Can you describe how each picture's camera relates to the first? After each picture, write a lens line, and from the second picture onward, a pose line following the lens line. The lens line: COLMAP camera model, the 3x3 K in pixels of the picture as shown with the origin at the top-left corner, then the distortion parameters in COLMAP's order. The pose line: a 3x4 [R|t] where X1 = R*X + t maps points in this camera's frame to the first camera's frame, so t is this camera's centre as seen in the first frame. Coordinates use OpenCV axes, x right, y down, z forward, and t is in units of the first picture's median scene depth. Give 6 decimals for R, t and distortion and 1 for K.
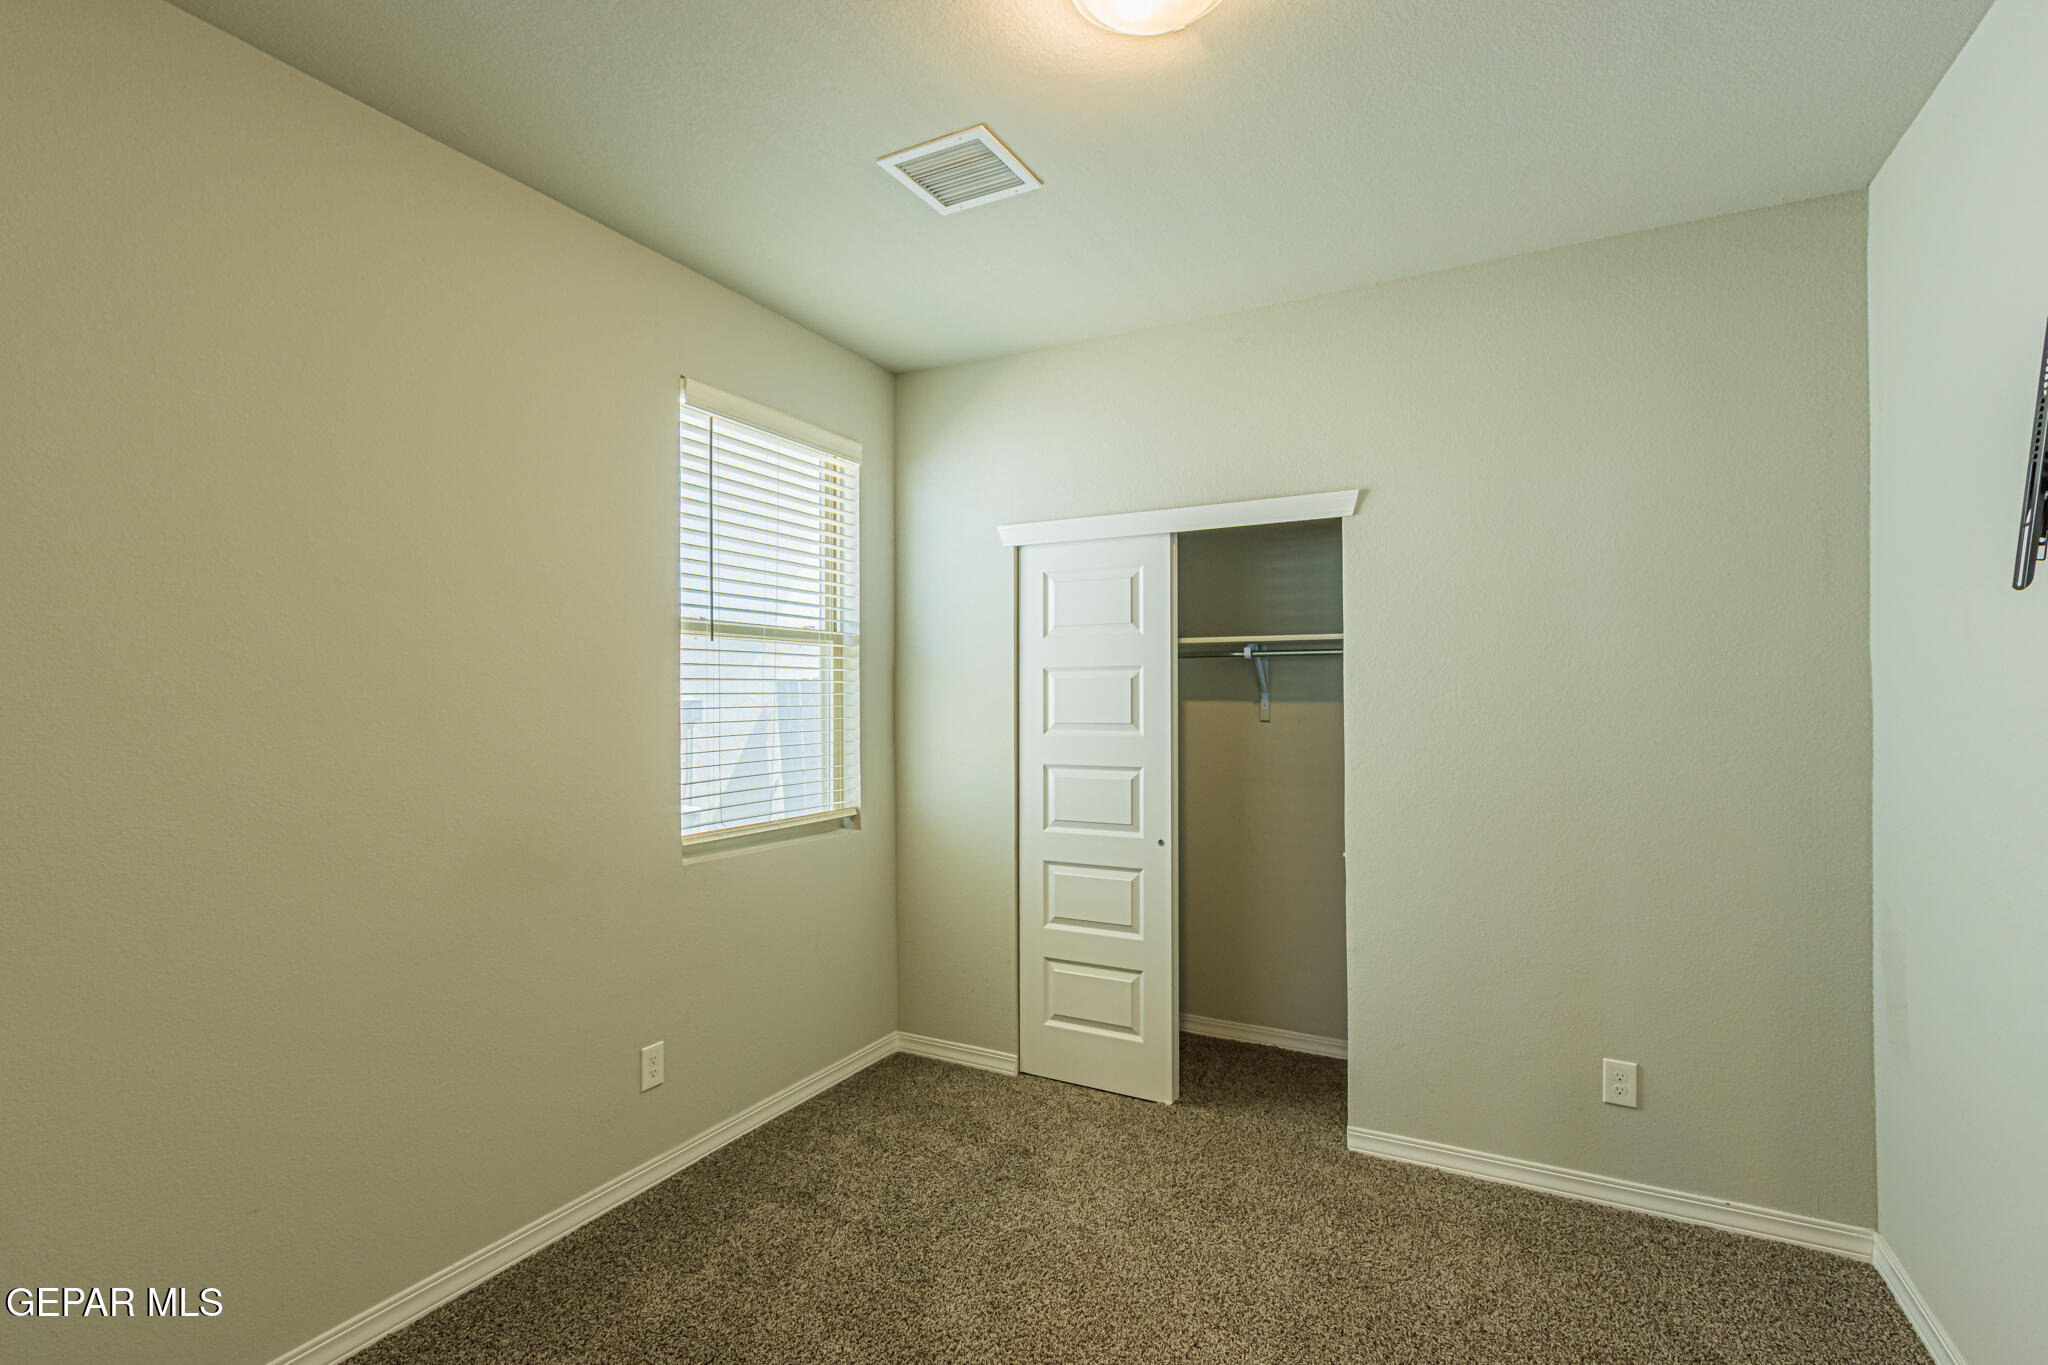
lens RADIAL K [[945.8, 0, 1006.4], [0, 945.8, 691.9], [0, 0, 1]] dist [0.000685, -0.000542]
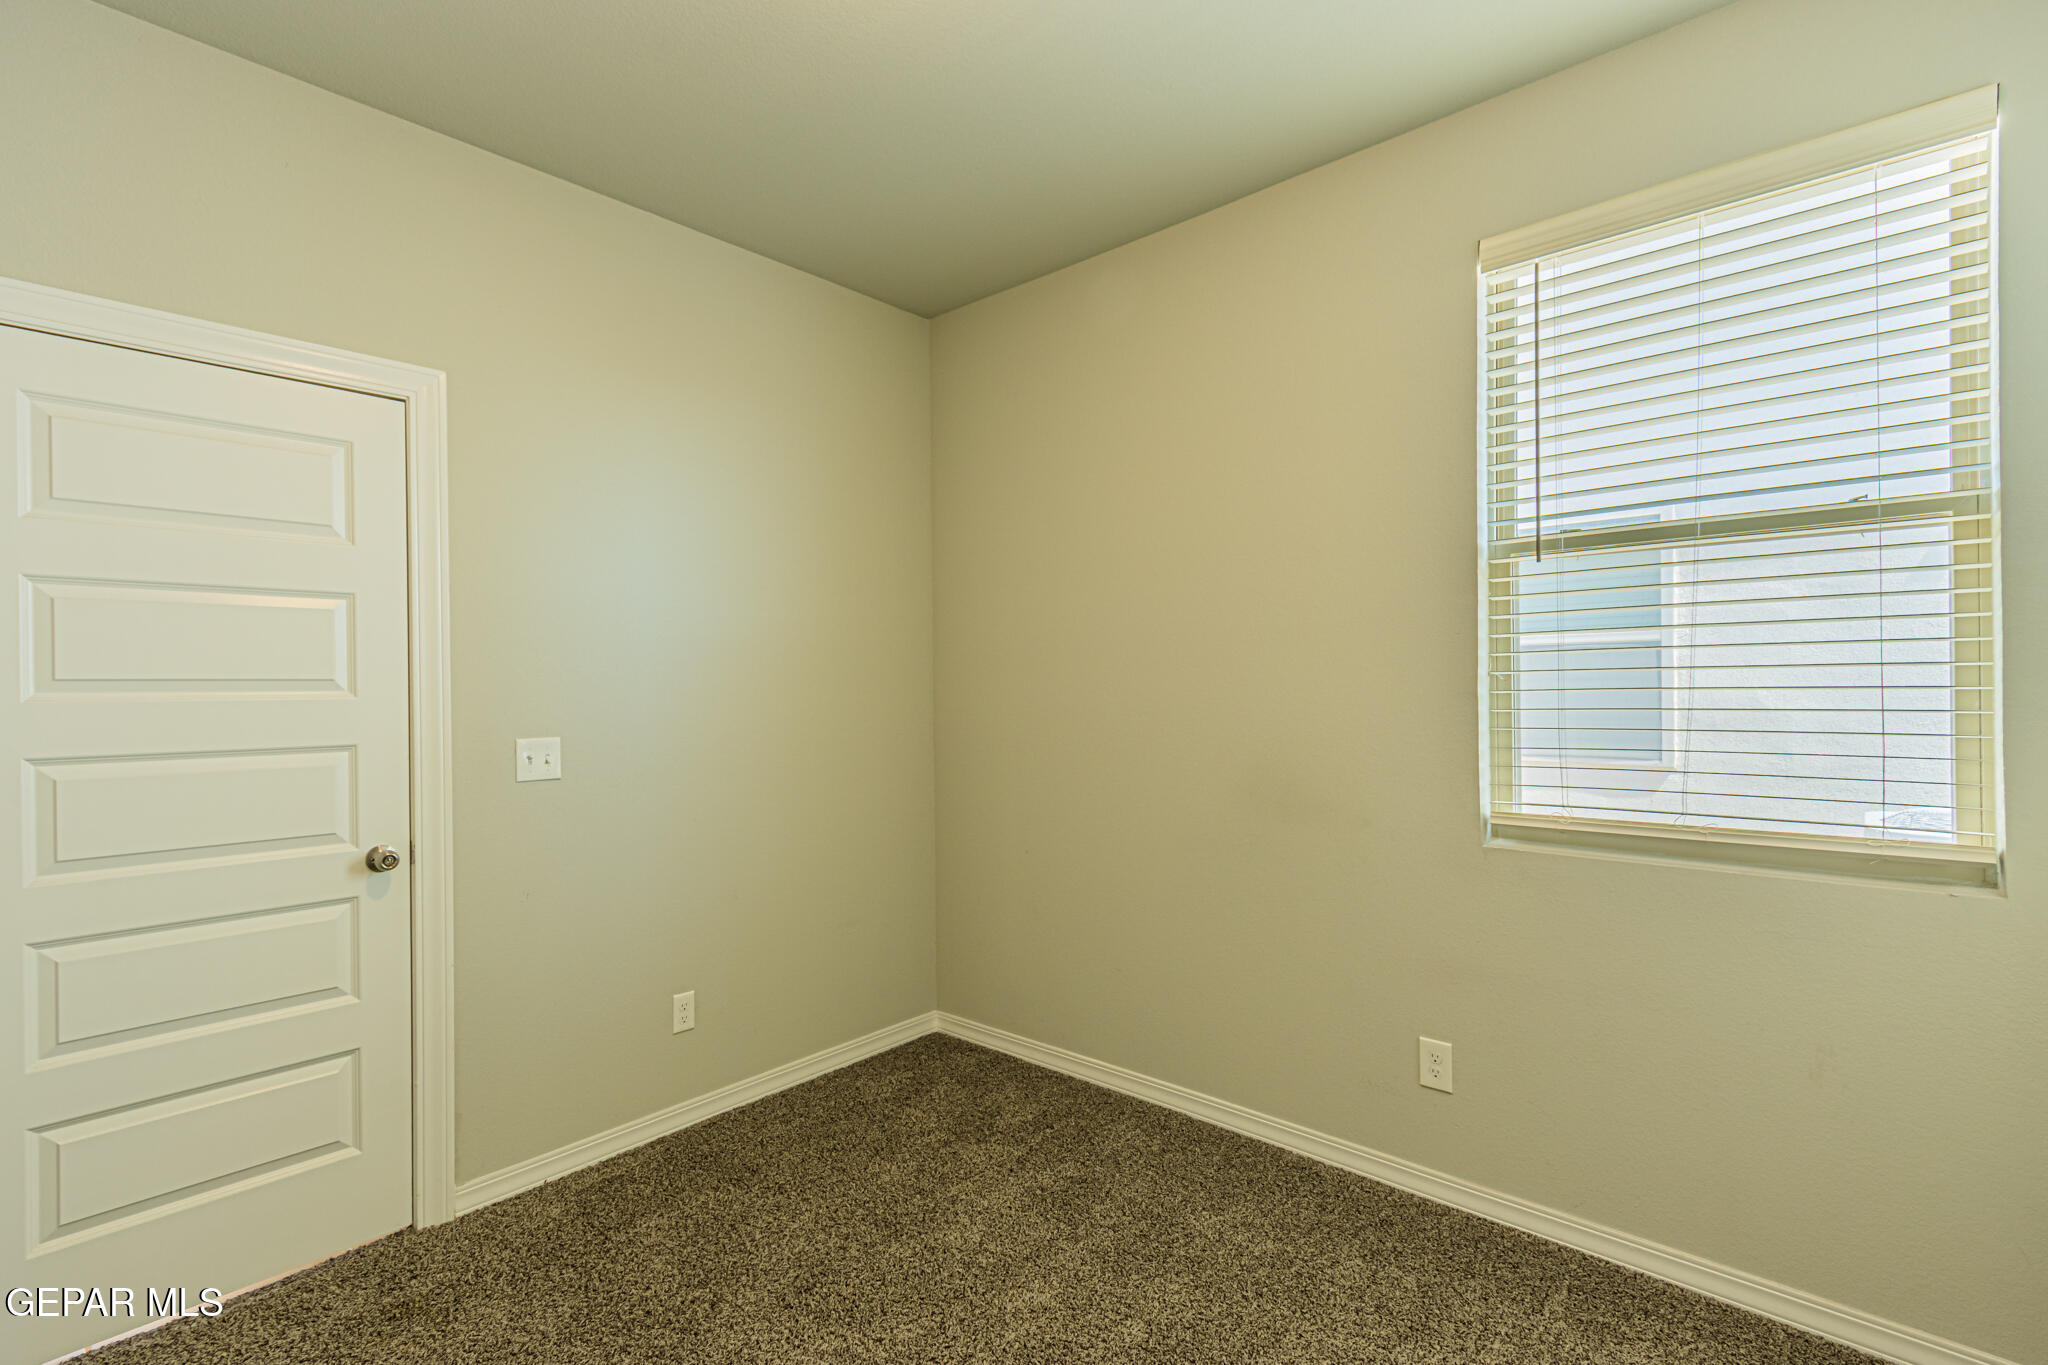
lens RADIAL K [[945.8, 0, 1006.4], [0, 945.8, 691.9], [0, 0, 1]] dist [0.000685, -0.000542]
pose [[-0.238117, 0.011996, -0.971162, 0.515927], [0.017637, 0.999812, 0.008025, 0.035386], [0.971076, -0.015218, -0.238284, 0.760507]]
